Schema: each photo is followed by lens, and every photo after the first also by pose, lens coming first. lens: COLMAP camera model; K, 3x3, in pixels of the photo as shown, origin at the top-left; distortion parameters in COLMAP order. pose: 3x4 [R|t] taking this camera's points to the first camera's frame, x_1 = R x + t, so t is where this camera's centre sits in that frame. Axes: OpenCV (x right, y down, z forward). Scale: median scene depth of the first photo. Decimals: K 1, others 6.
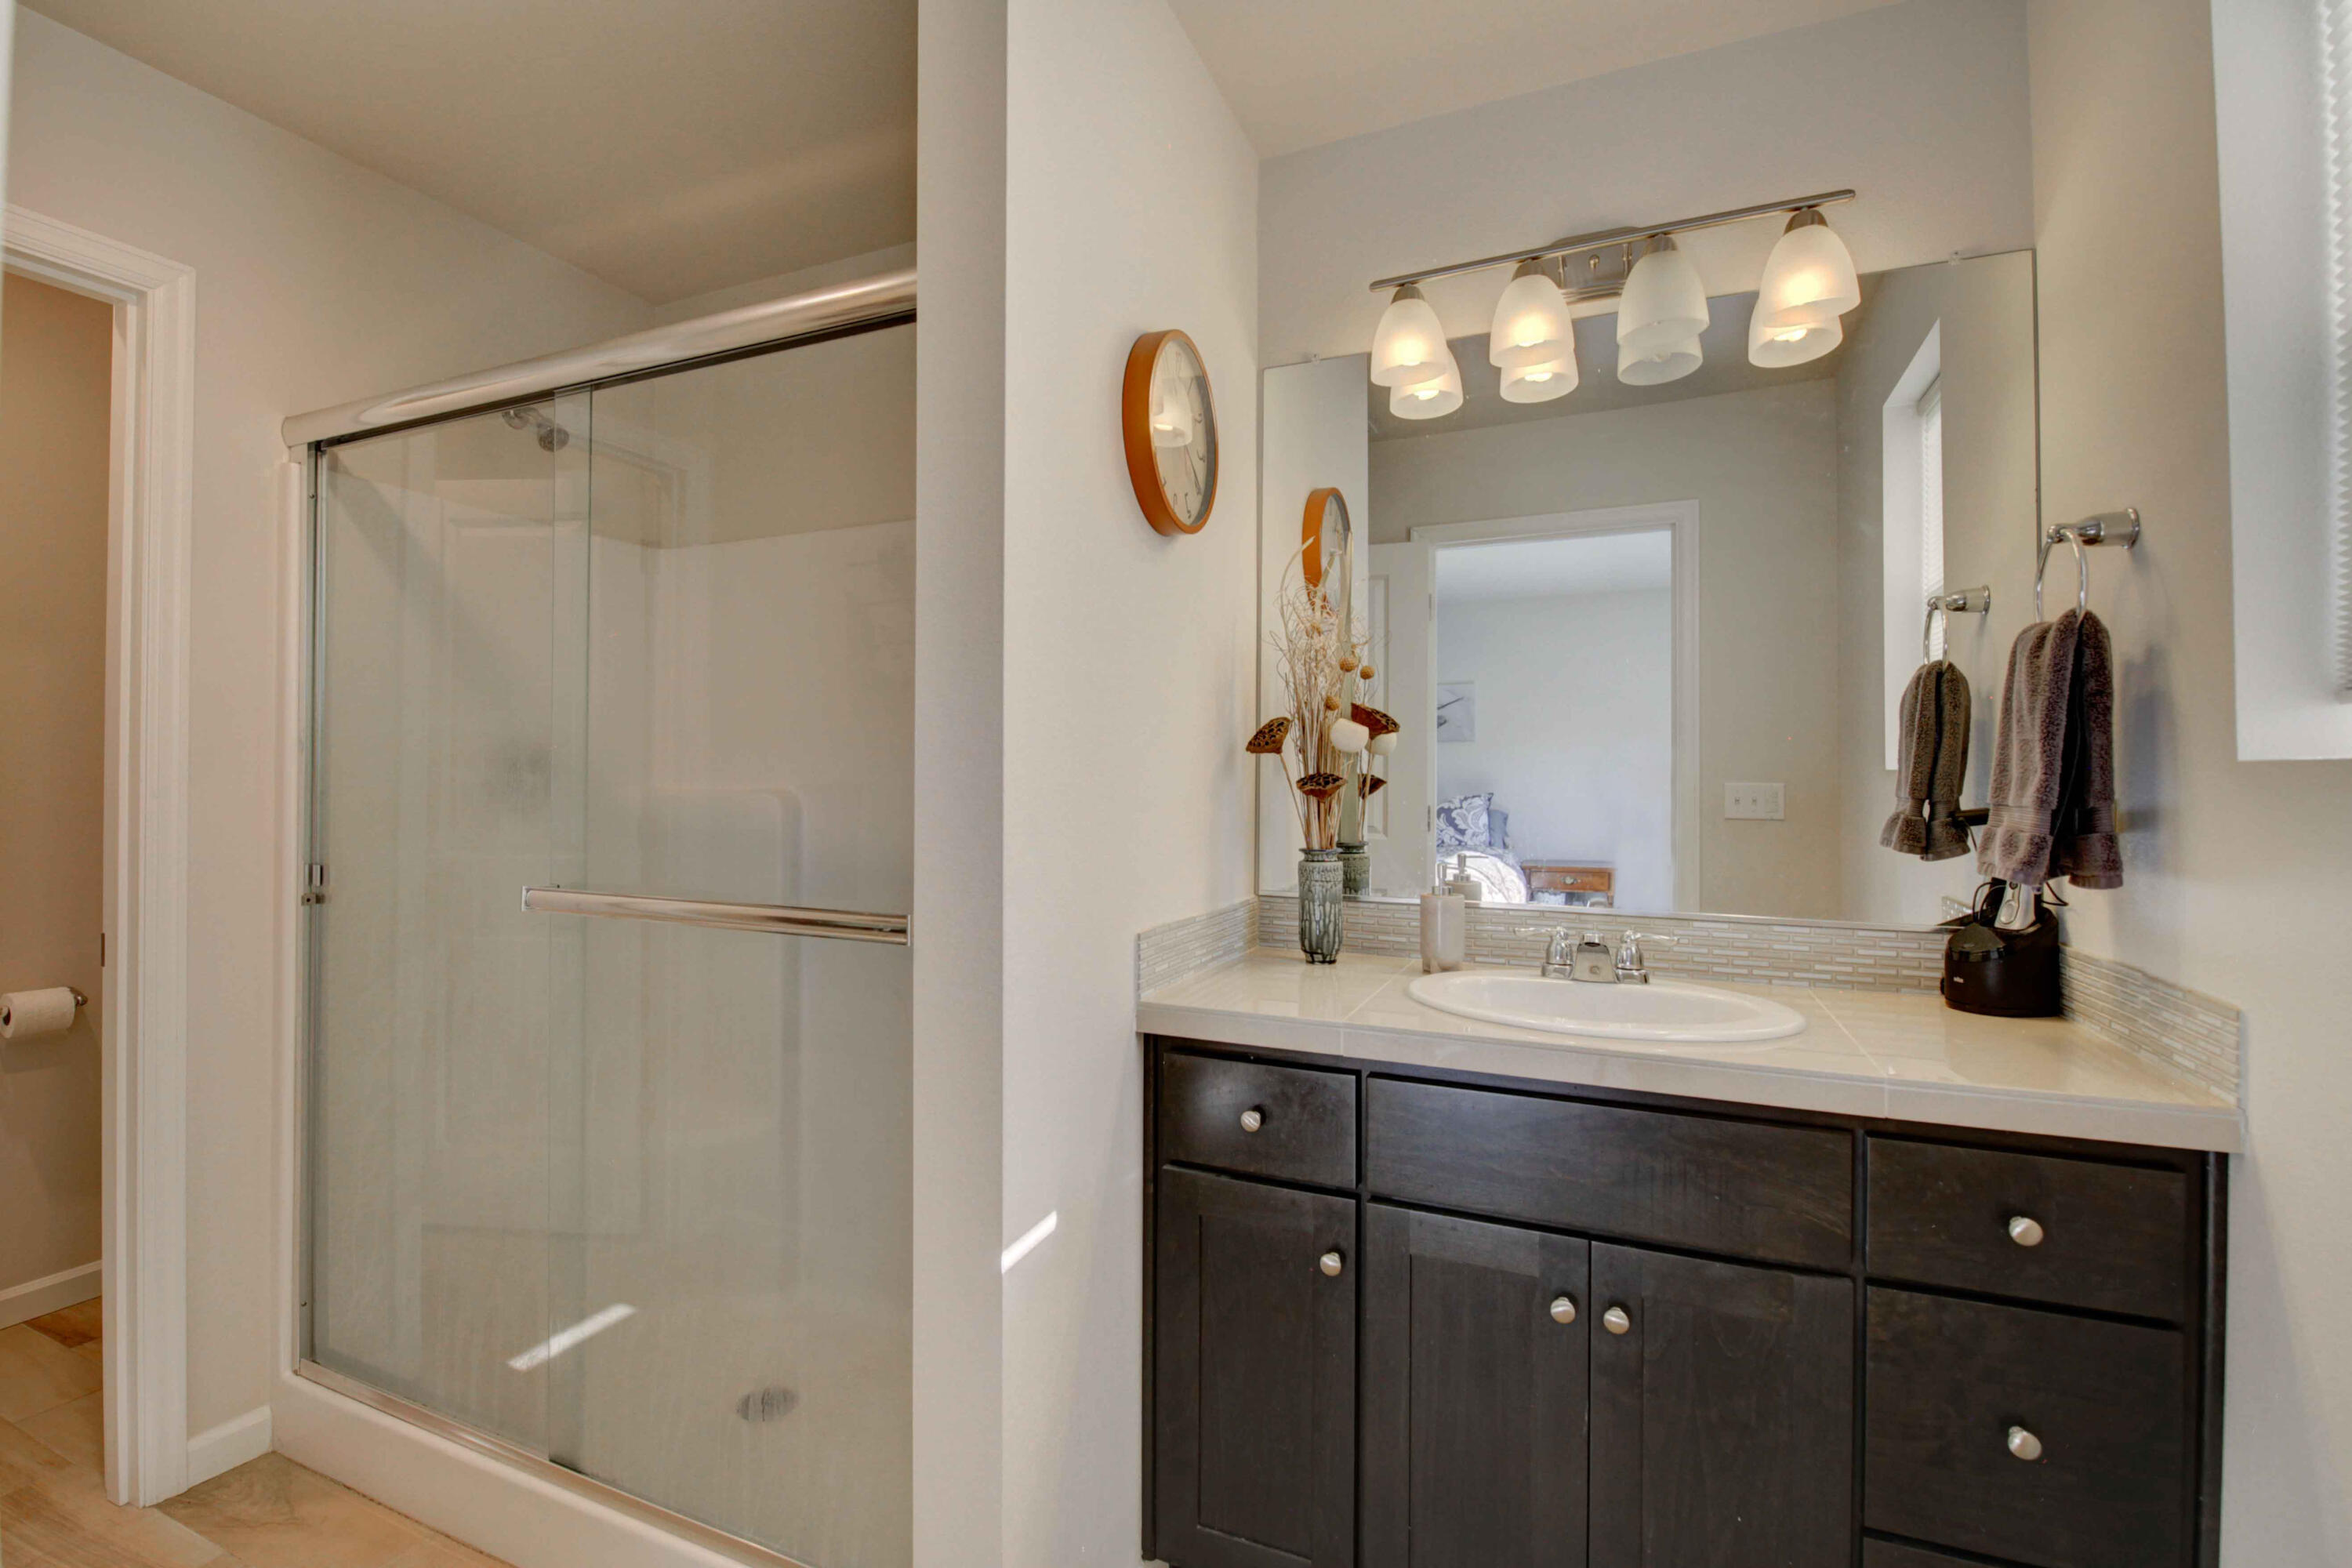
lens RADIAL K [[1014.3, 0, 1174.3], [0, 1014.3, 765.3], [0, 0, 1]] dist [-0.001749, -0.011074]
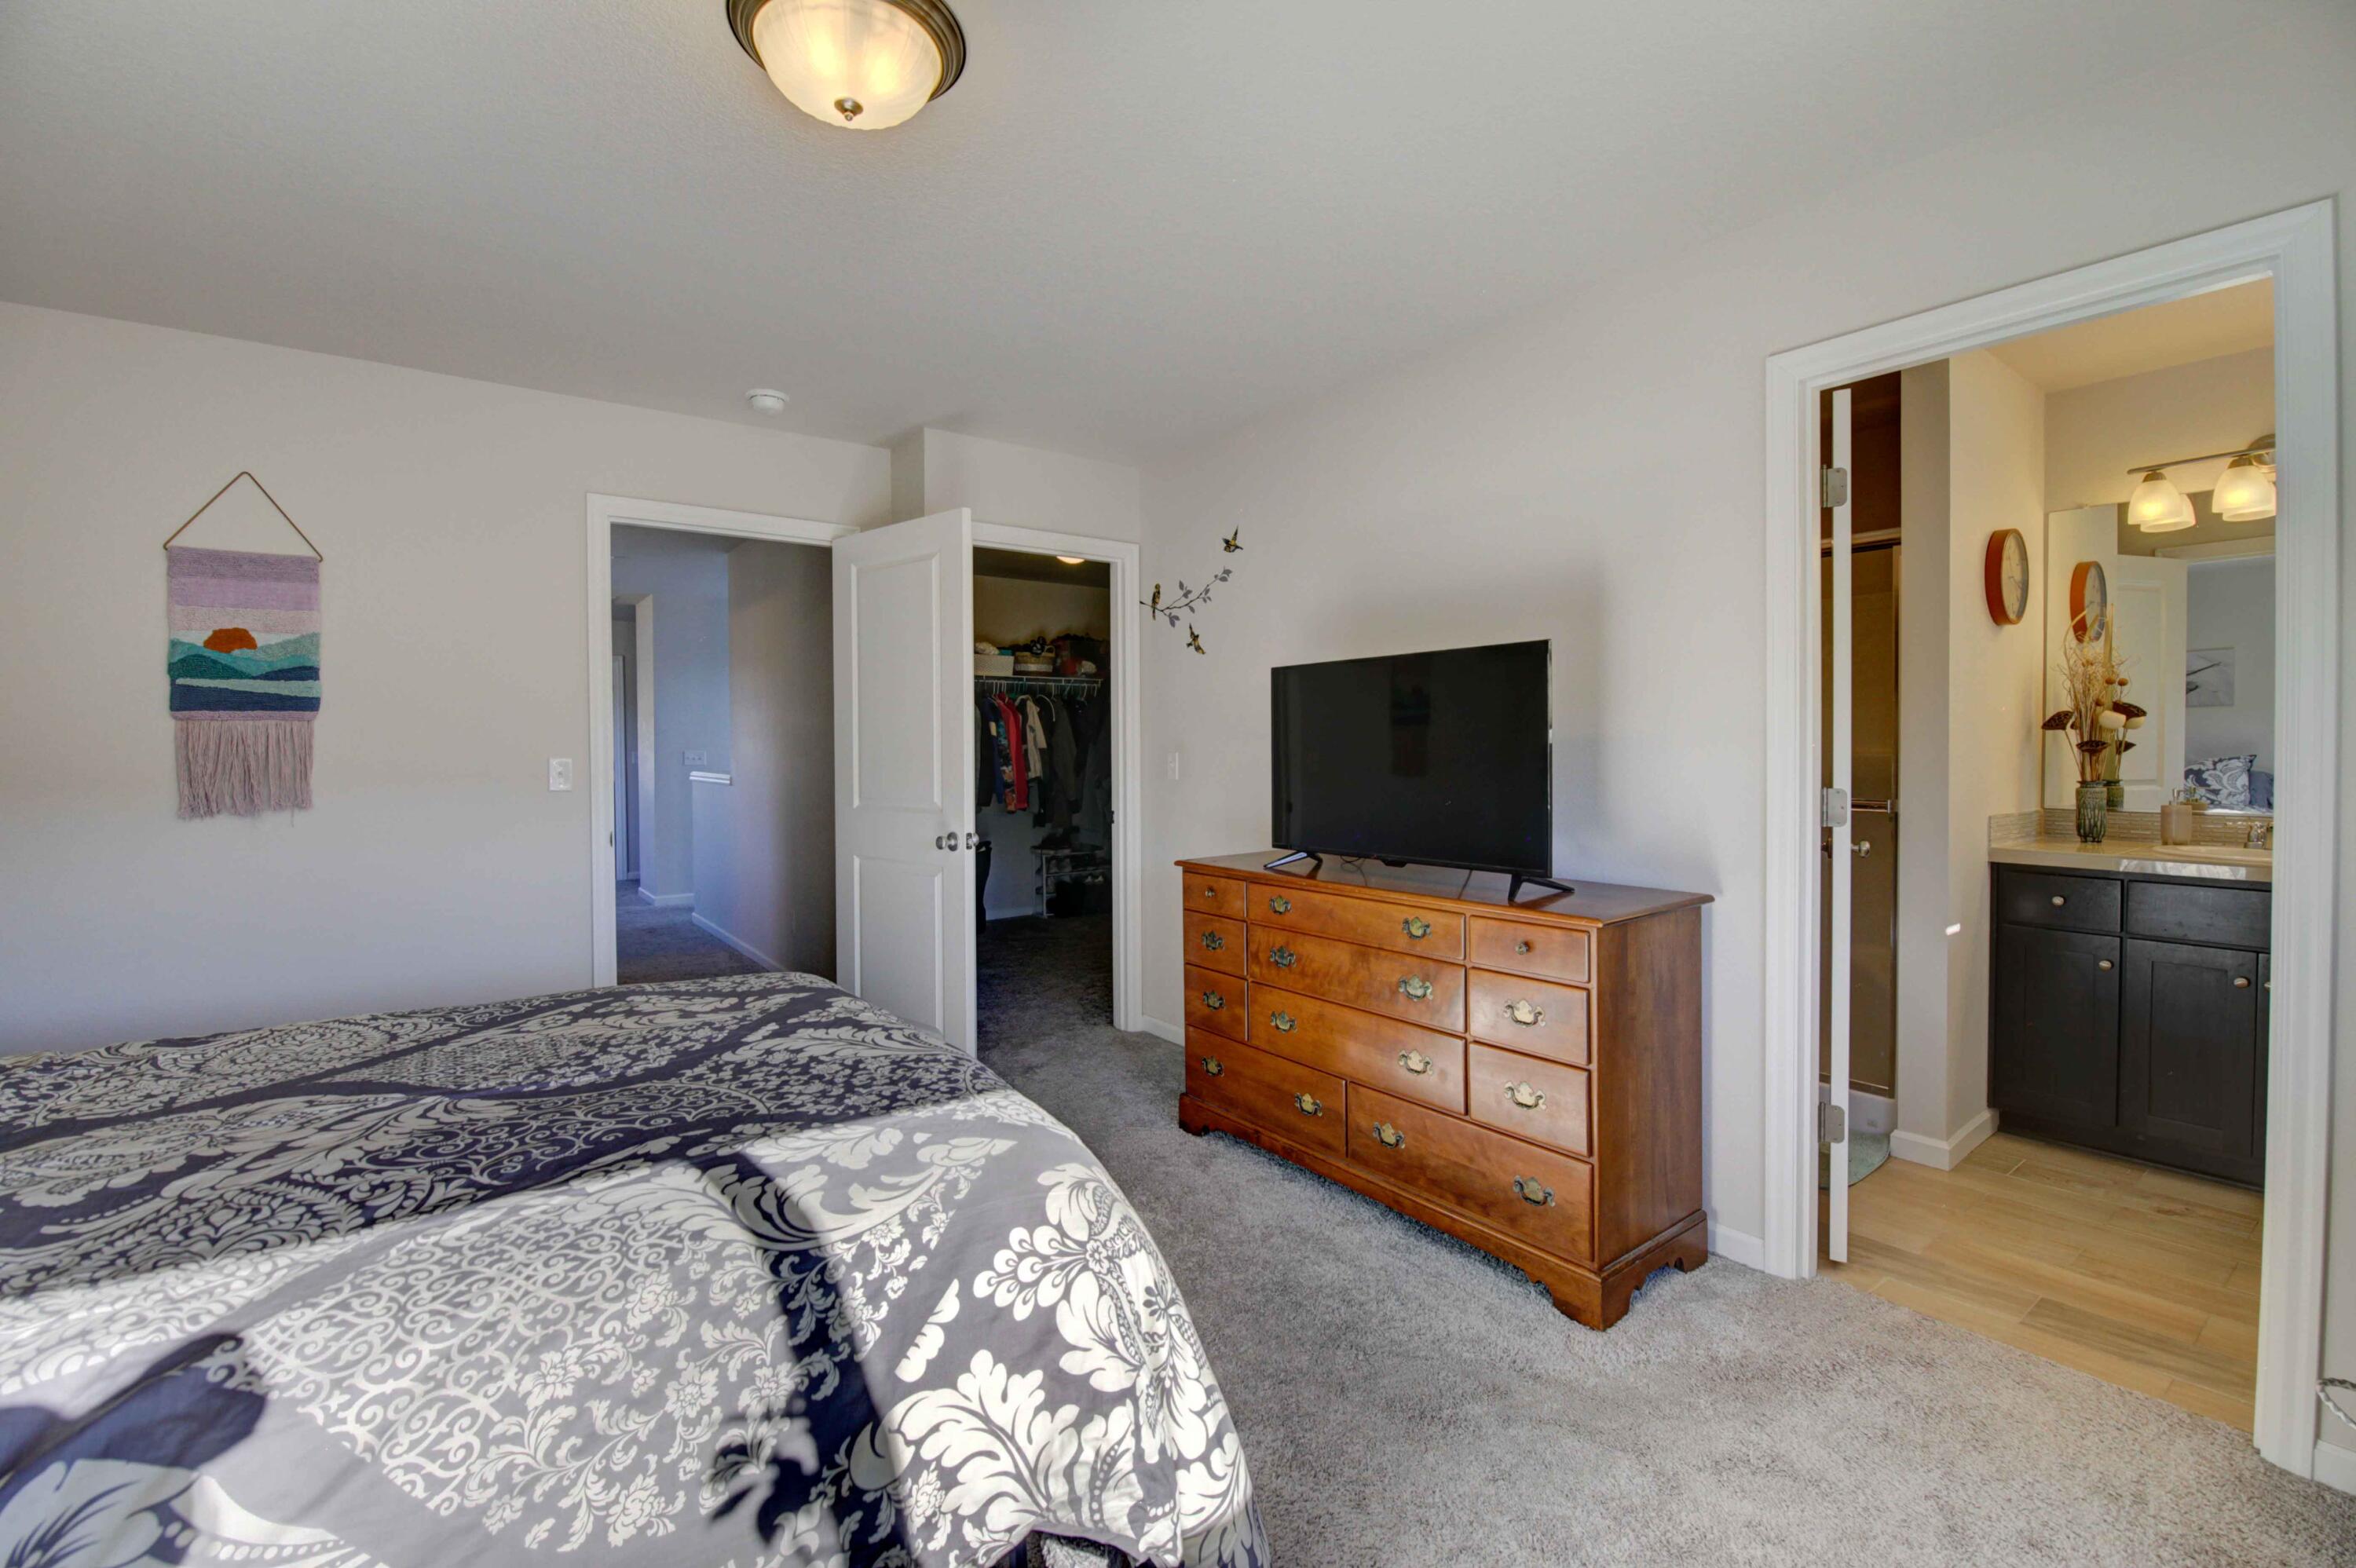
lens RADIAL K [[1015.9, 0, 1176.3], [0, 1015.9, 765.2], [0, 0, 1]] dist [-0.001749, -0.011074]
pose [[0.857143, 0.001361, -0.515077, -0.338618], [0.014939, 0.999510, 0.027501, -0.022147], [0.514863, -0.031268, 0.856702, -1.423674]]
